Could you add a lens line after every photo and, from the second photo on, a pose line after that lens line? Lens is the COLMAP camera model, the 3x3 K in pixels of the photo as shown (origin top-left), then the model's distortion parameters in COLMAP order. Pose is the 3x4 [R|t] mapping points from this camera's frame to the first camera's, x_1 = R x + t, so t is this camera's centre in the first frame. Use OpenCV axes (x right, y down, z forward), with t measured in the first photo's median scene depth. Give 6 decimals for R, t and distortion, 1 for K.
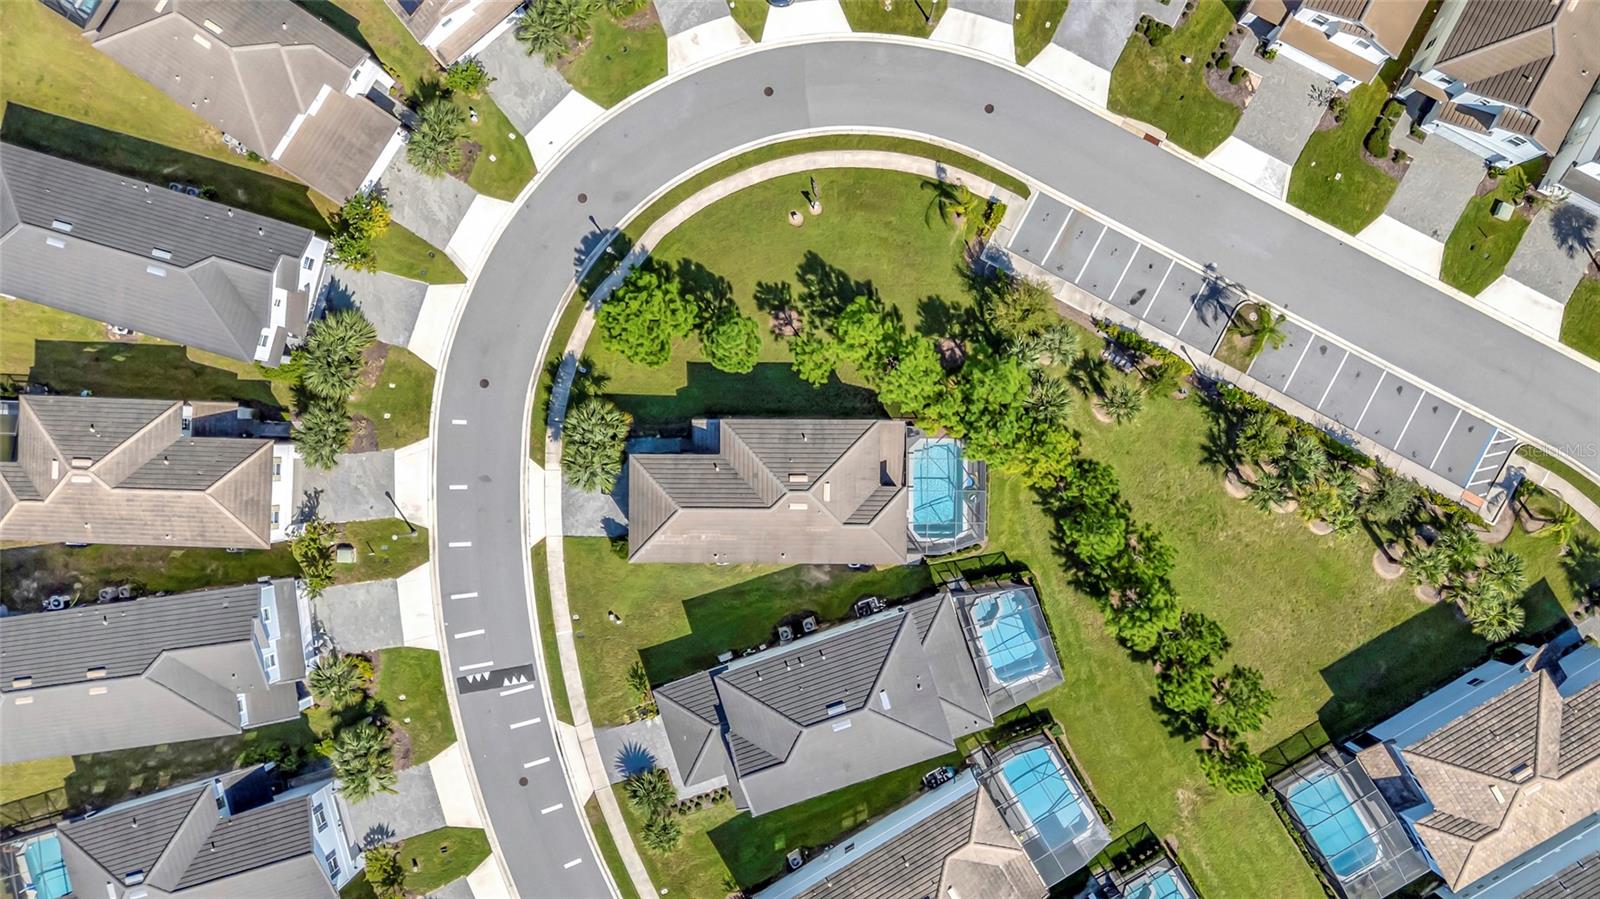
lens RADIAL K [[1098.4, 0, 811.1], [0, 1098.4, 465.6], [0, 0, 1]] dist [0.081332, -0.000454]
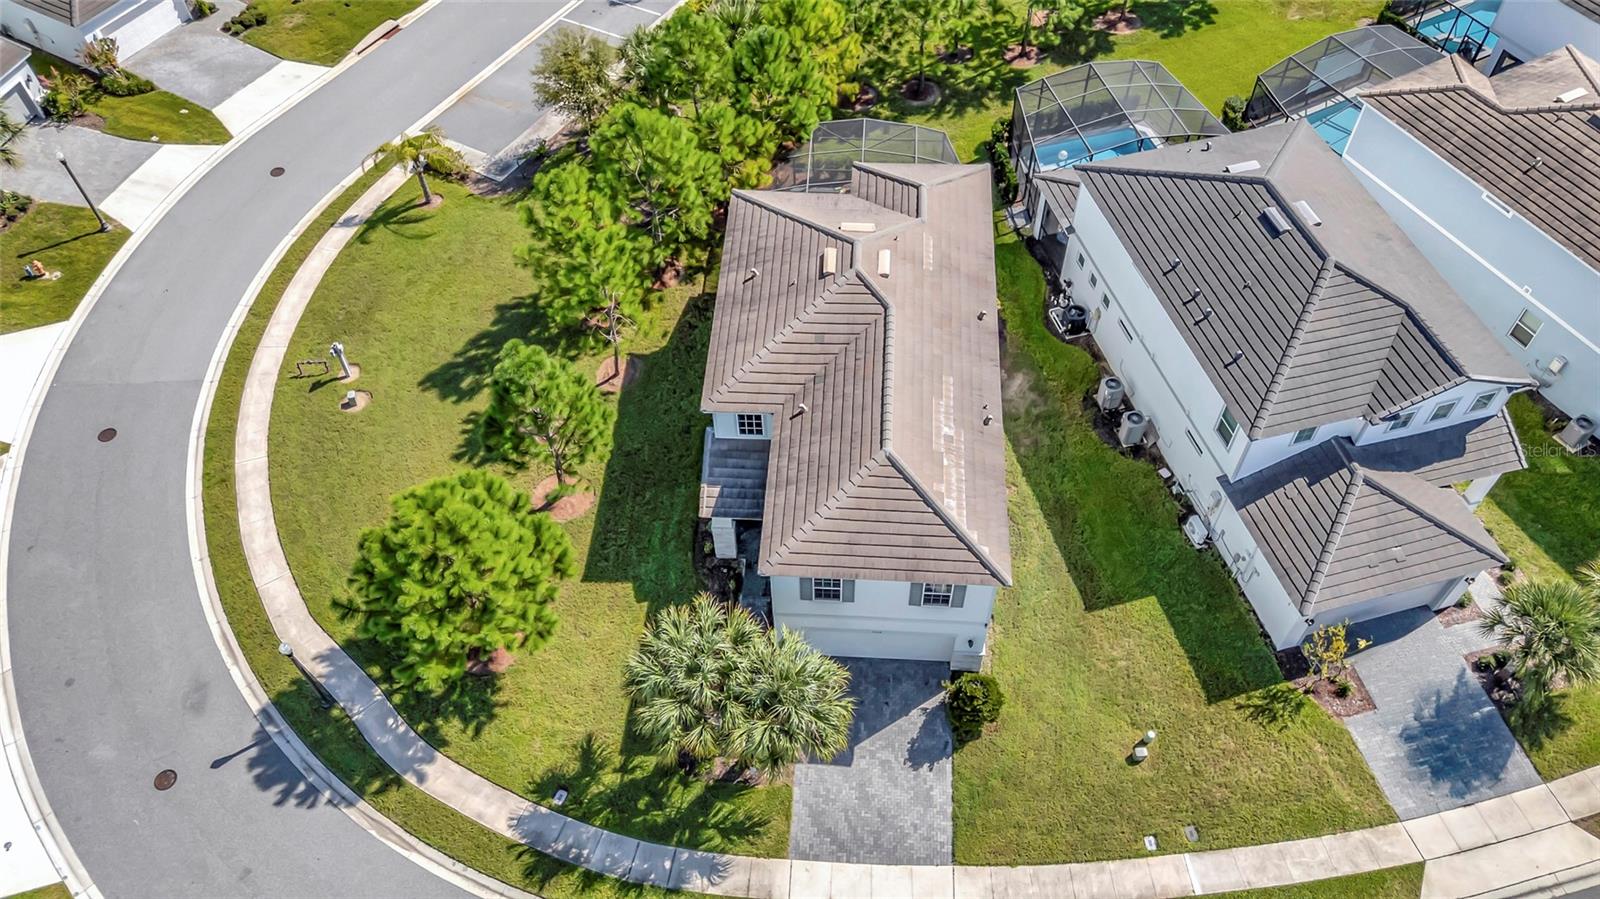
lens RADIAL K [[1172.3, 0, 802.7], [0, 1172.3, 452.7], [0, 0, 1]] dist [0.057980, -0.045561]
pose [[0.054780, -0.786505, 0.615149, -0.378226], [0.998068, 0.025047, -0.056856, 0.029324], [0.029310, 0.617076, 0.786358, 0.564453]]
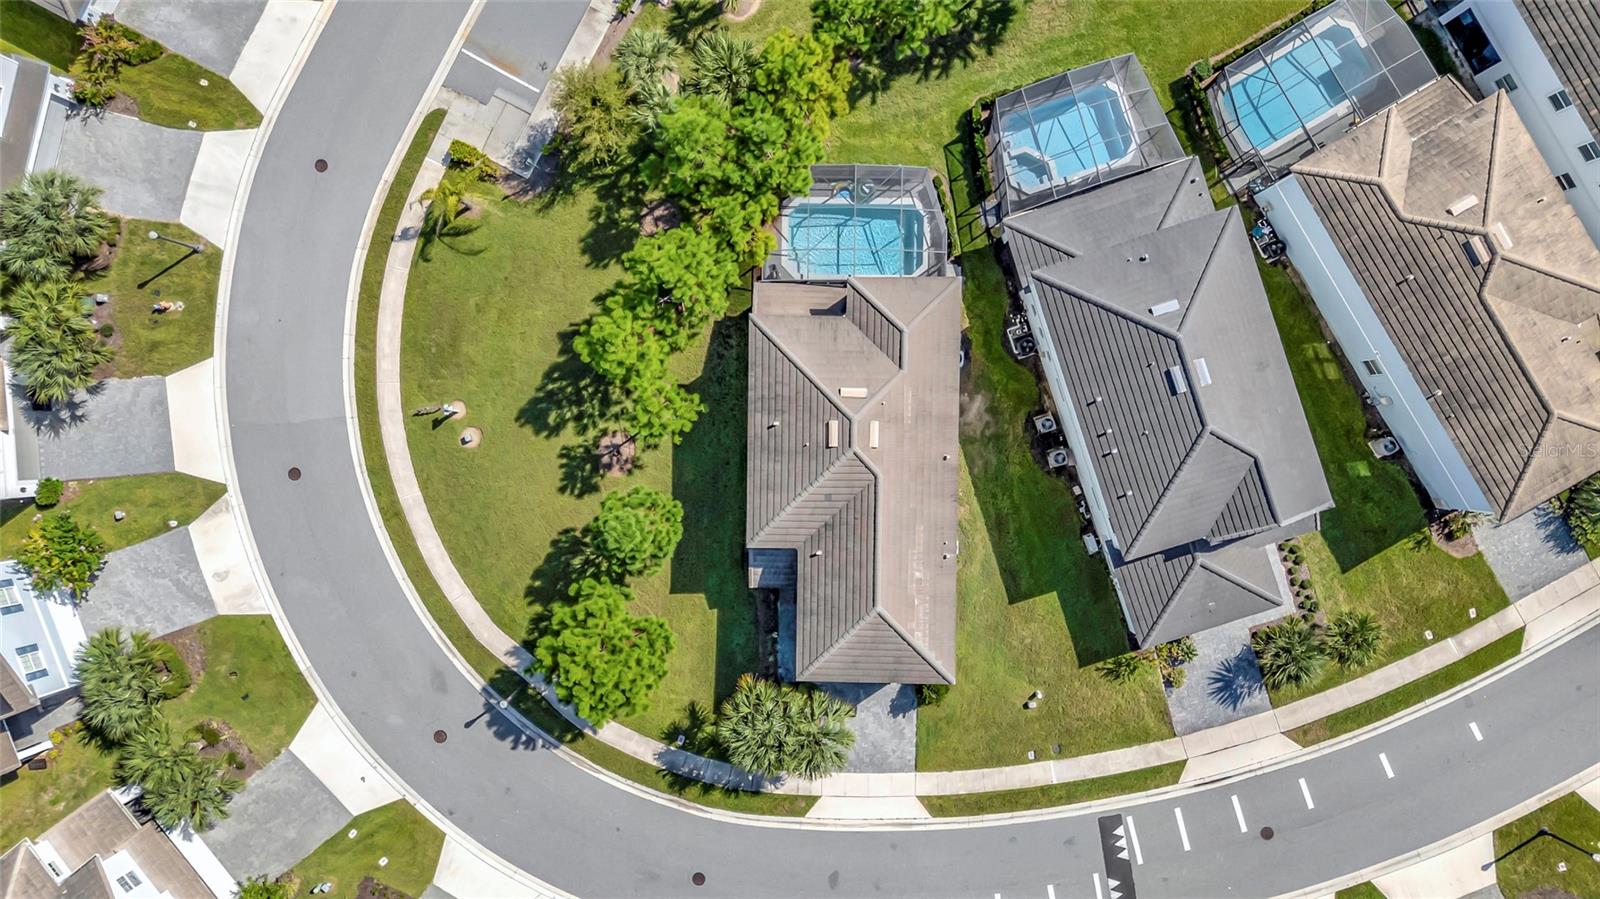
lens RADIAL K [[1172.3, 0, 802.7], [0, 1172.3, 452.7], [0, 0, 1]] dist [0.057980, -0.045561]
pose [[0.008122, -0.999949, -0.005983, -0.016994], [0.999377, 0.008322, -0.034299, 0.015893], [0.034347, -0.005701, 0.999394, 0.248980]]
